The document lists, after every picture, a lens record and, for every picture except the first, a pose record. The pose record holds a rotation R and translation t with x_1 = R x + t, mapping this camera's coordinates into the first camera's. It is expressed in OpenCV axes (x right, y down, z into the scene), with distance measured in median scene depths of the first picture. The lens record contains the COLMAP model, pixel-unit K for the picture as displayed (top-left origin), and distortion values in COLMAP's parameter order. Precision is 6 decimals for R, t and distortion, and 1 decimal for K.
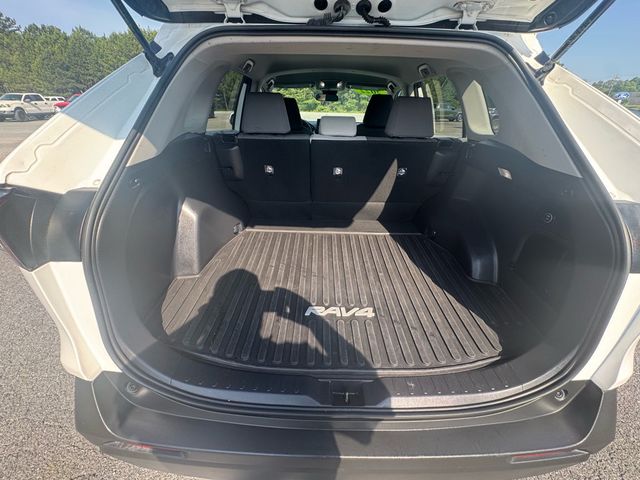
lens RADIAL K [[259.5, 0, 320.0], [0, 259.5, 240.0], [0, 0, 1]] dist [0.001181, -0.000161]
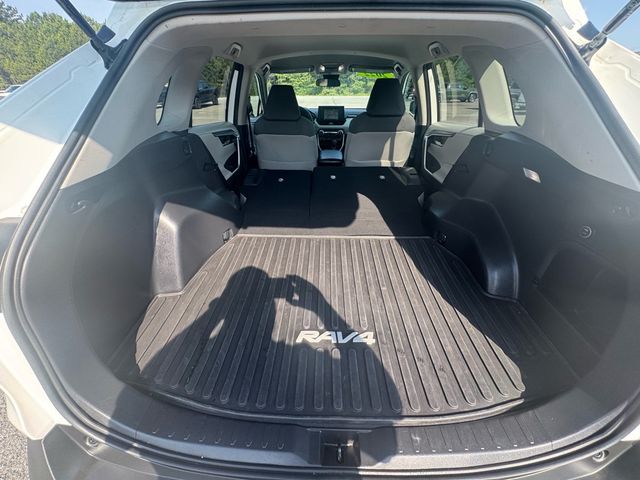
lens RADIAL K [[259.5, 0, 320.0], [0, 259.5, 240.0], [0, 0, 1]] dist [0.001181, -0.000161]
pose [[0.999490, -0.011292, -0.029872, 0.047026], [0.012785, 0.998654, 0.050274, -0.088124], [0.029264, -0.050631, 0.998289, 0.119928]]
